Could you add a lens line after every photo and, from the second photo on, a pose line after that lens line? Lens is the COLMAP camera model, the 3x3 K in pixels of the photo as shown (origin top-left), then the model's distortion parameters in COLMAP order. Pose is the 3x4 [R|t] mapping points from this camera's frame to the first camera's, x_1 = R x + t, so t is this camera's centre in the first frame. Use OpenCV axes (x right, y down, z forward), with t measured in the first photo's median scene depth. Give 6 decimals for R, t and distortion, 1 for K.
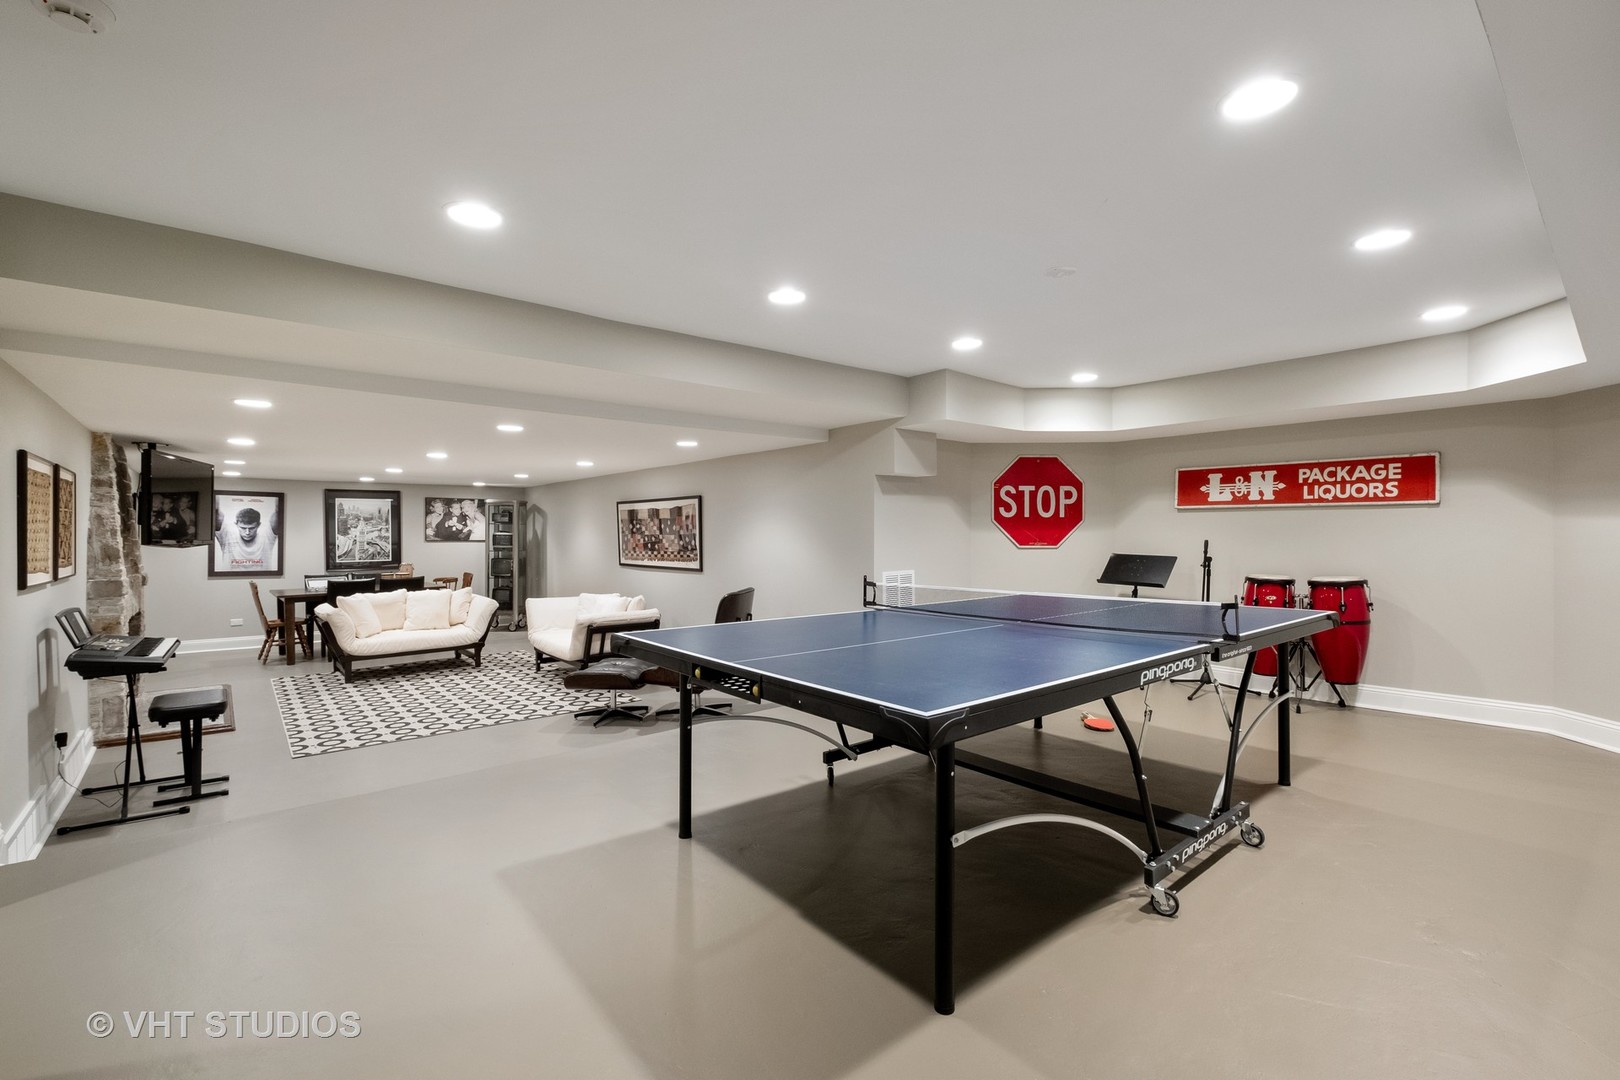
lens RADIAL K [[708.0, 0, 807.7], [0, 708.0, 534.4], [0, 0, 1]] dist [-0.001779, -0.000003]
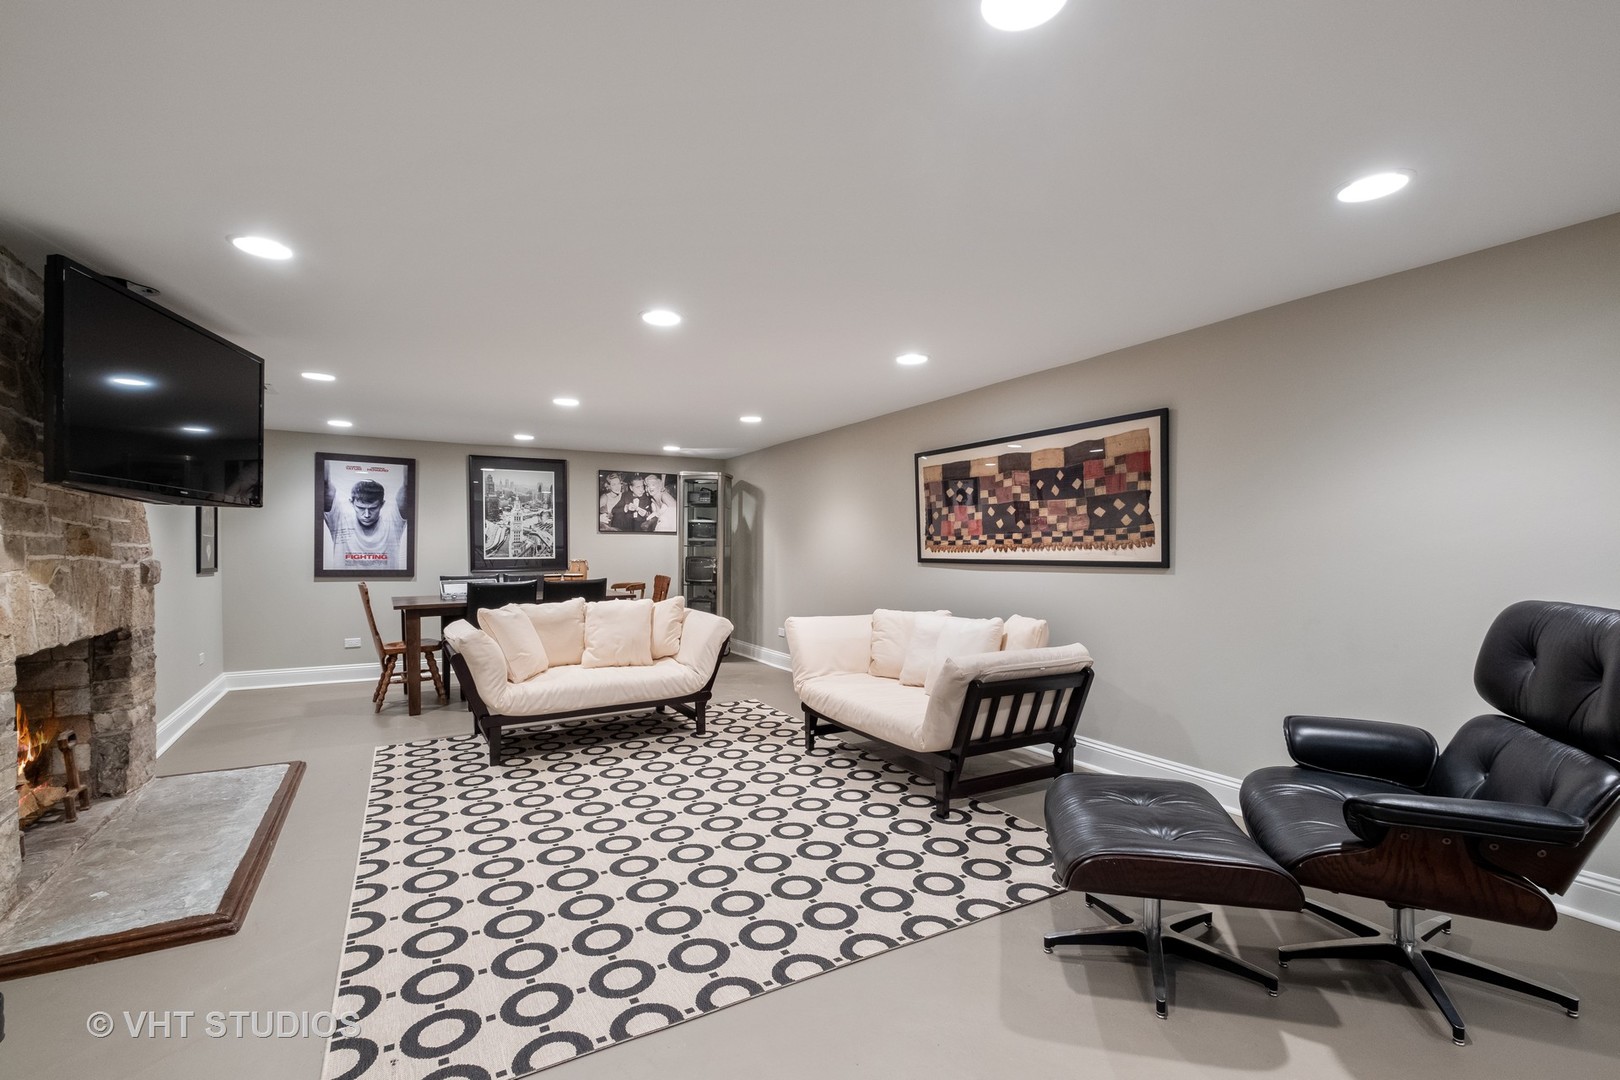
lens RADIAL K [[708.0, 0, 811.3], [0, 708.0, 545.9], [0, 0, 1]] dist [-0.001779, -0.000003]
pose [[0.986118, -0.000806, -0.166042, -0.257146], [-0.000048, 0.999987, -0.005135, 0.033441], [0.166044, 0.005071, 0.986105, 0.405734]]
